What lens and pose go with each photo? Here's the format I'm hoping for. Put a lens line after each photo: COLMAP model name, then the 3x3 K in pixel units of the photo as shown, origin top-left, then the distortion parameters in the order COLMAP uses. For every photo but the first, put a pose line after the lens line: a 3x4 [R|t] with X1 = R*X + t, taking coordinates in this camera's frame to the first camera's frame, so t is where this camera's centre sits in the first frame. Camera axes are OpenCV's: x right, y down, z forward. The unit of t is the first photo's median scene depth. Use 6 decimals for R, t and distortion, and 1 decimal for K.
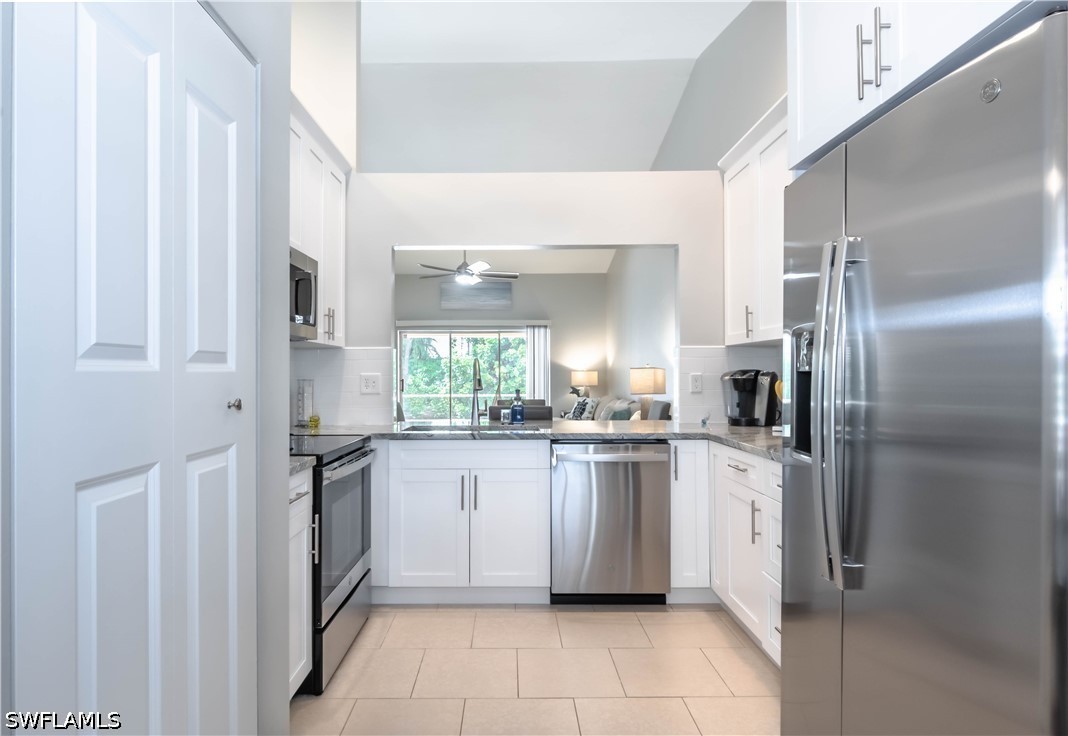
lens RADIAL K [[554.7, 0, 529.4], [0, 554.7, 367.0], [0, 0, 1]] dist [-0.005315, -0.000072]
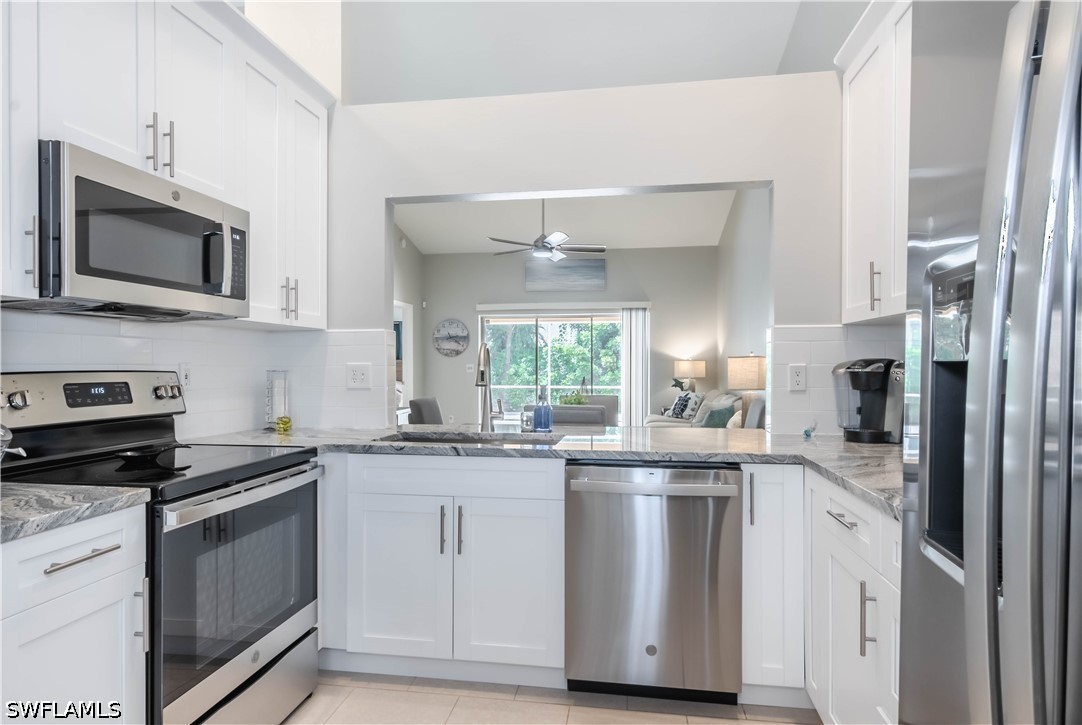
lens RADIAL K [[602.7, 0, 548.4], [0, 602.7, 366.8], [0, 0, 1]] dist [-0.004964, 0.001075]
pose [[0.988279, 0.003587, -0.152617, 0.115584], [-0.000850, 0.999838, 0.017991, 0.001751], [0.152656, -0.017650, 0.988122, 0.219145]]
